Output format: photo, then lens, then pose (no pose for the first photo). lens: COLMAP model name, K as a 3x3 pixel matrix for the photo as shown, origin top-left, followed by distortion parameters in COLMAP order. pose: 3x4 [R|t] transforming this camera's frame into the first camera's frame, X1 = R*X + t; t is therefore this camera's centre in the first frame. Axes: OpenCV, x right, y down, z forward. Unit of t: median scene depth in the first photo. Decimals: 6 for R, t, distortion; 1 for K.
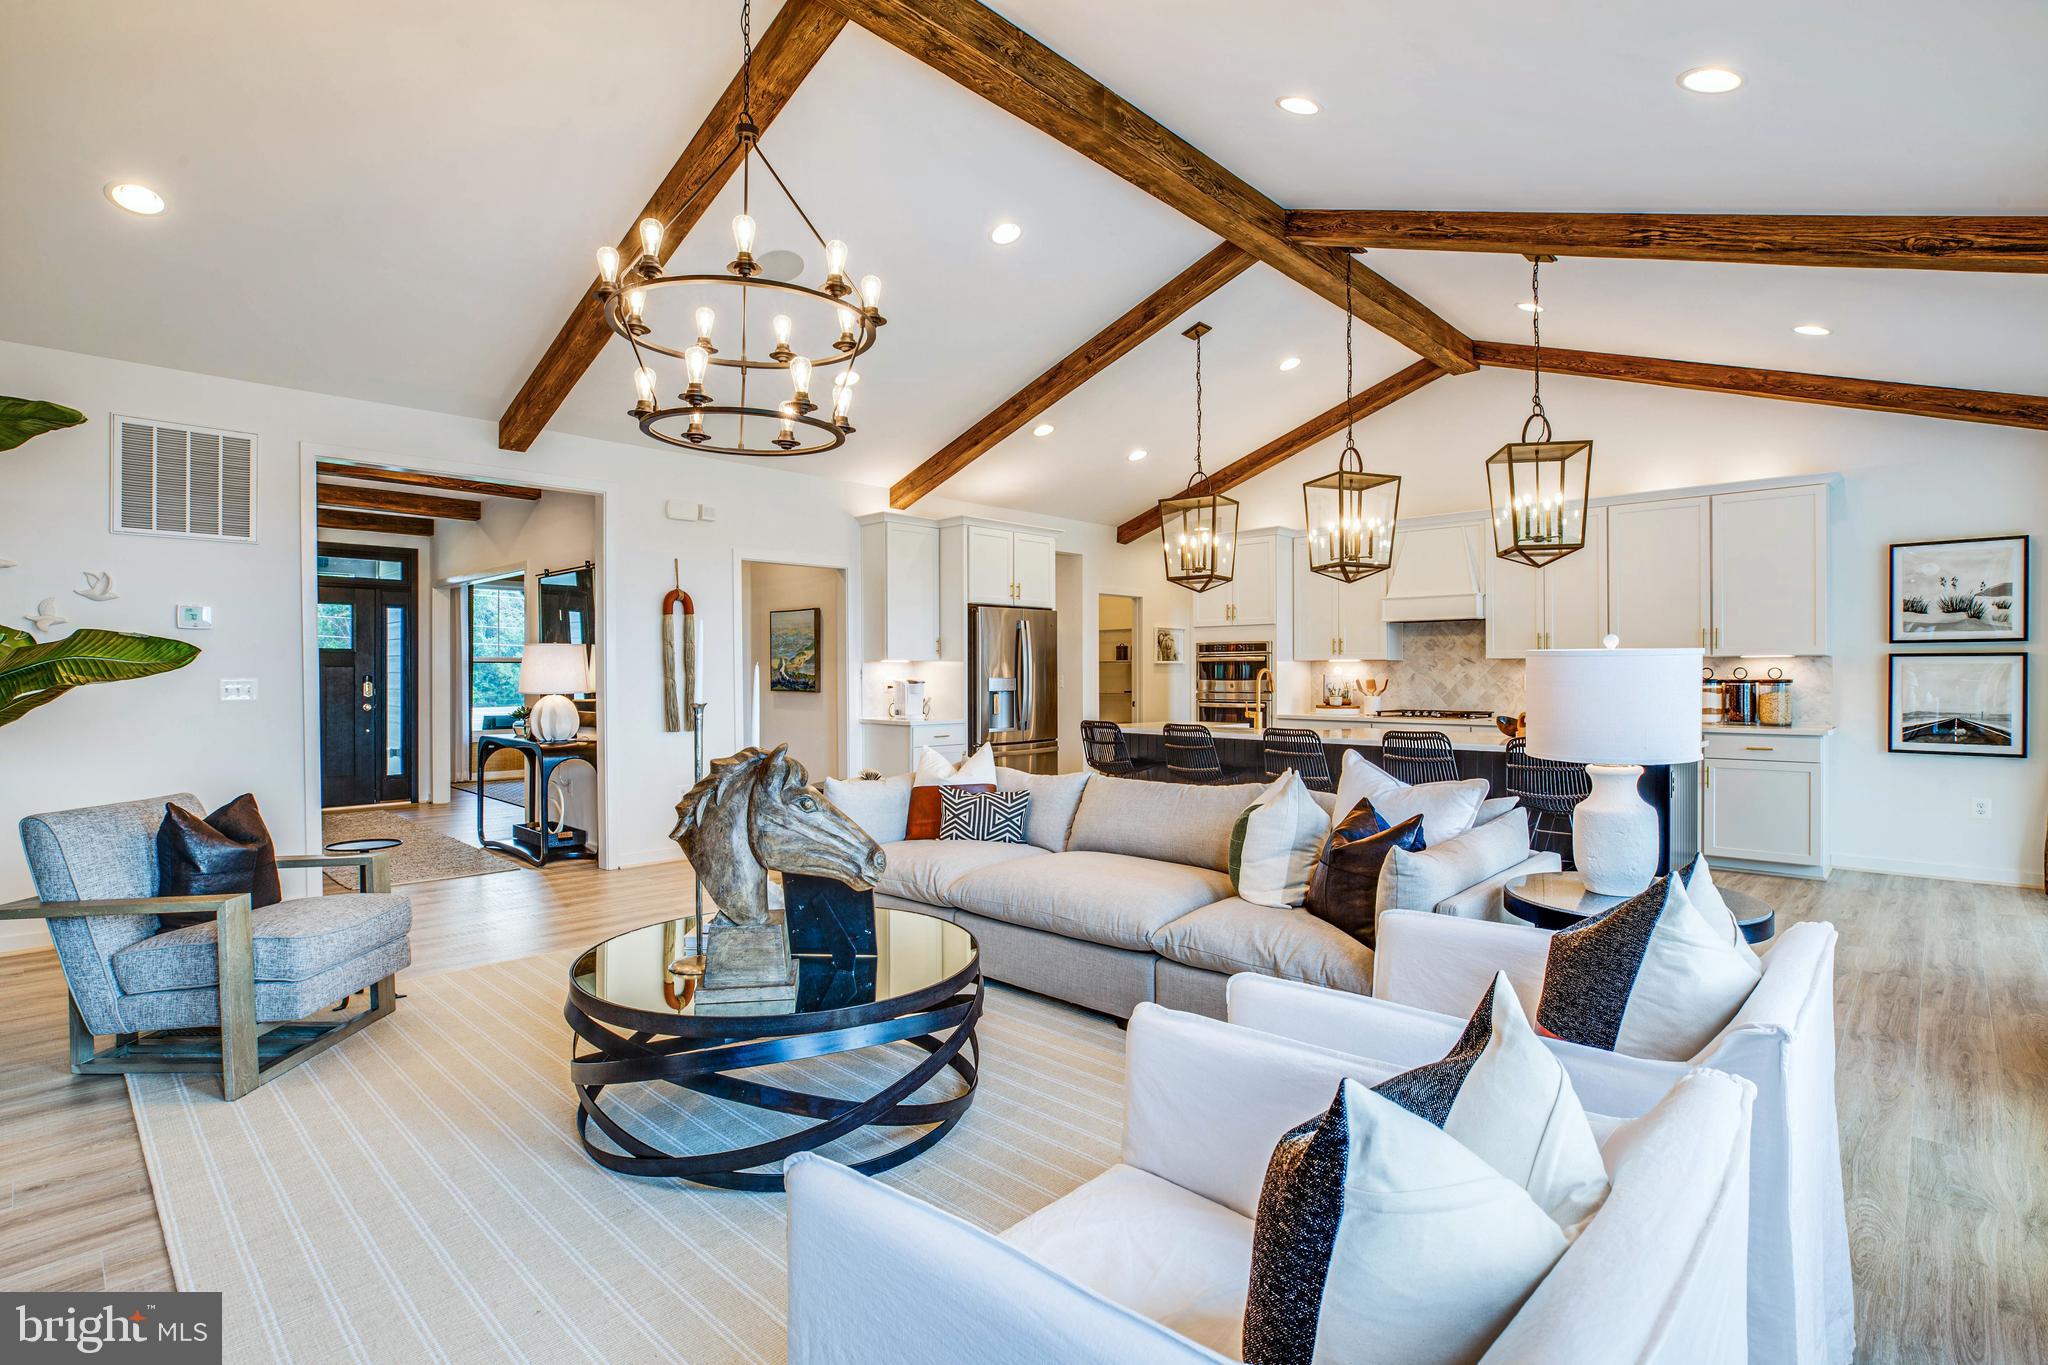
lens RADIAL K [[928.7, 0, 1023.1], [0, 928.7, 677.4], [0, 0, 1]] dist [-0.038388, 0.008712]
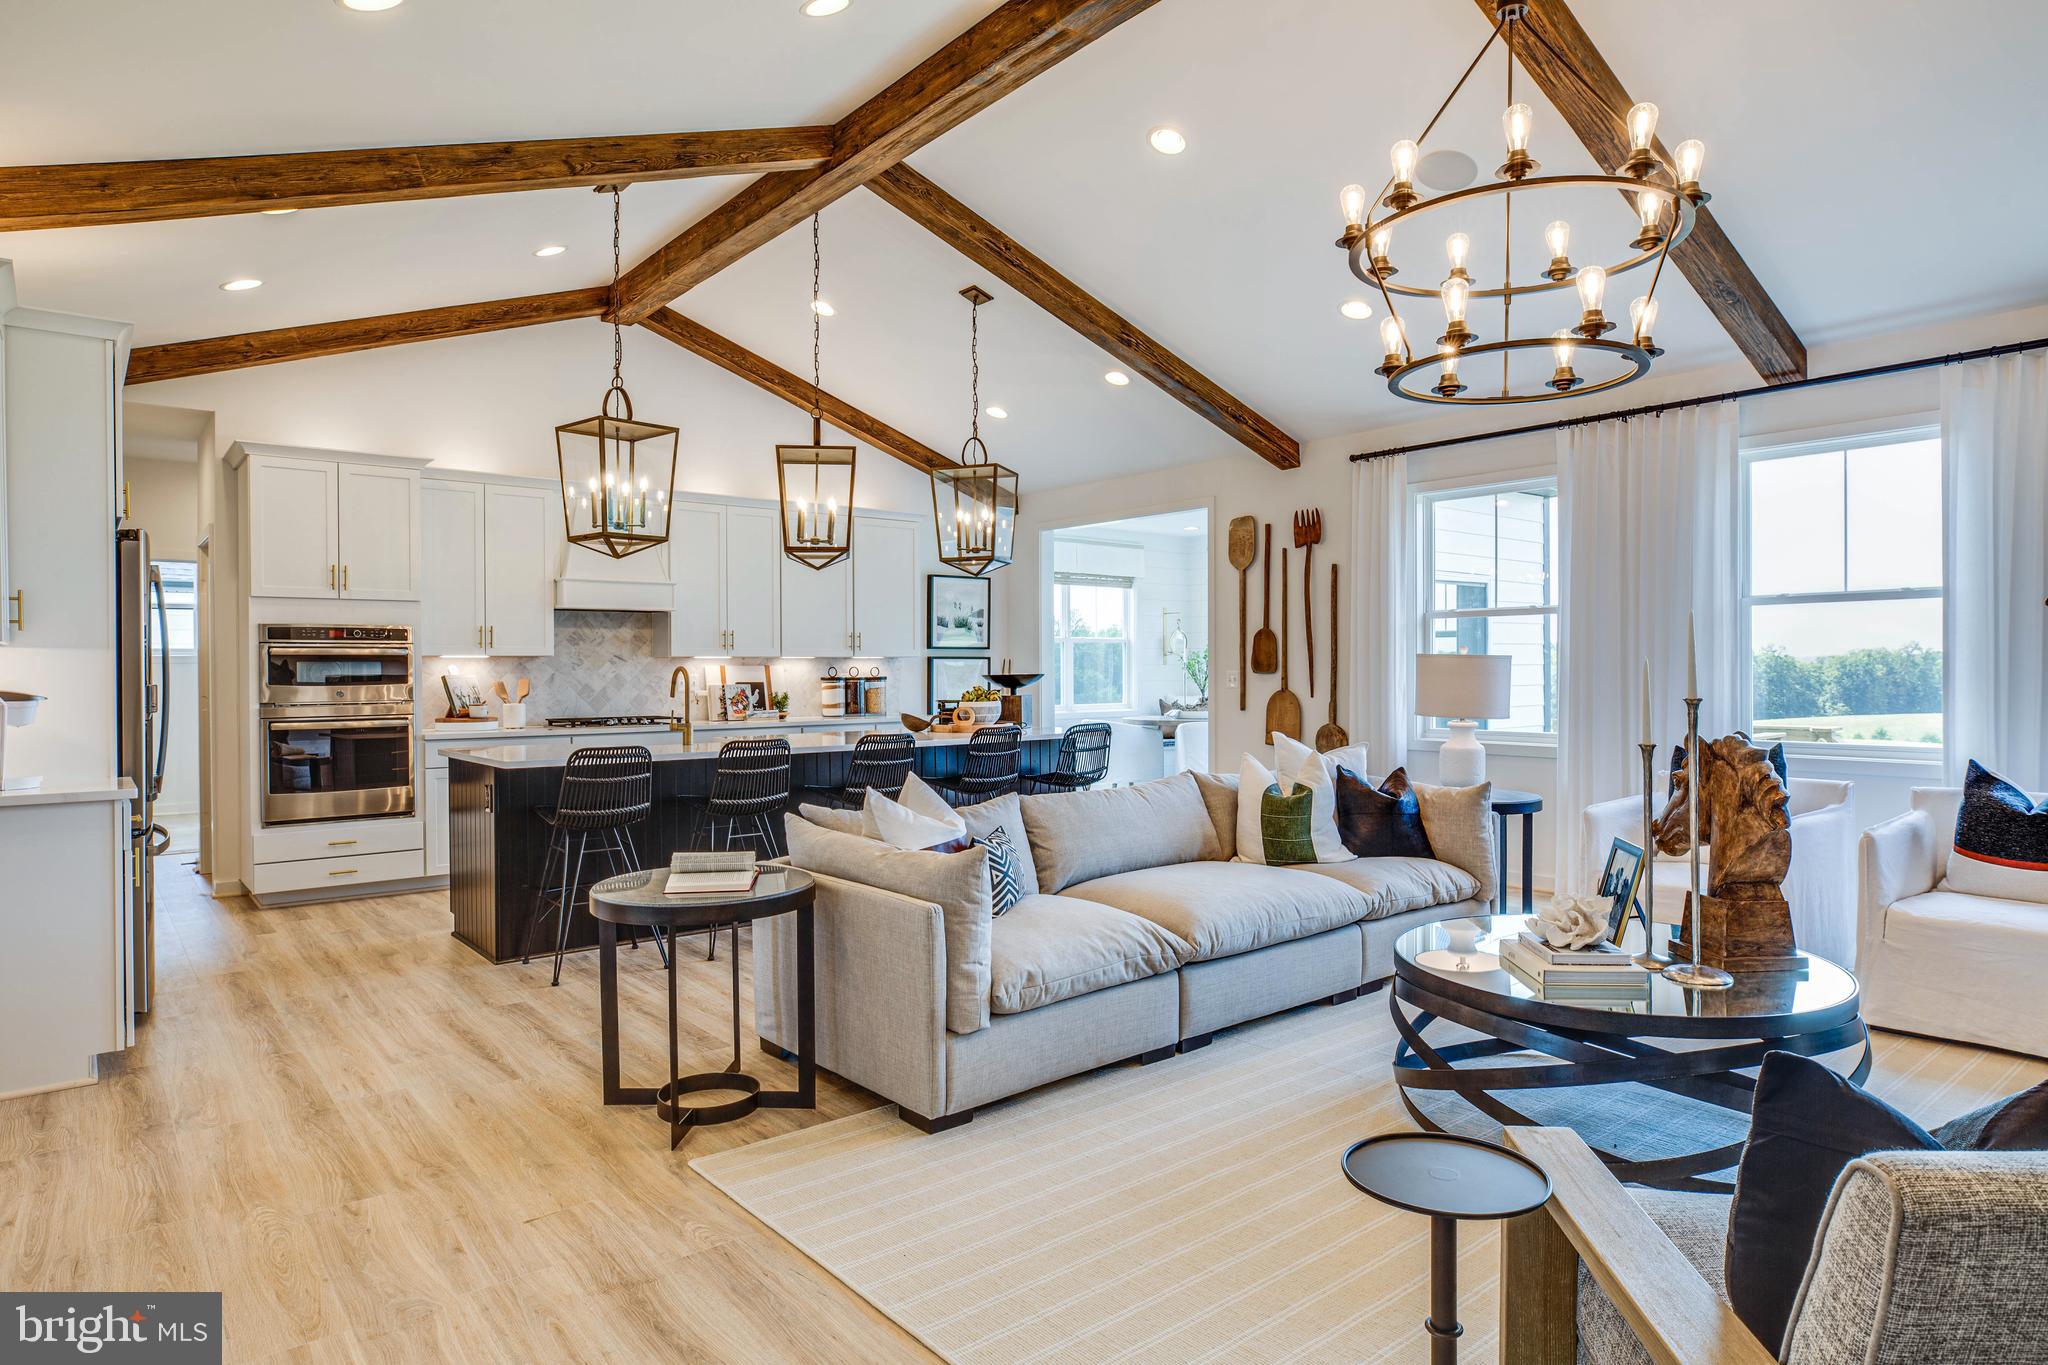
lens RADIAL K [[1119.8, 0, 1014.0], [0, 1119.8, 672.6], [0, 0, 1]] dist [-0.052447, 0.000322]
pose [[0.158376, -0.001285, 0.987378, -0.584030], [0.009781, 0.999952, -0.000267, -0.001156], [-0.987330, 0.009700, 0.158381, 0.563600]]
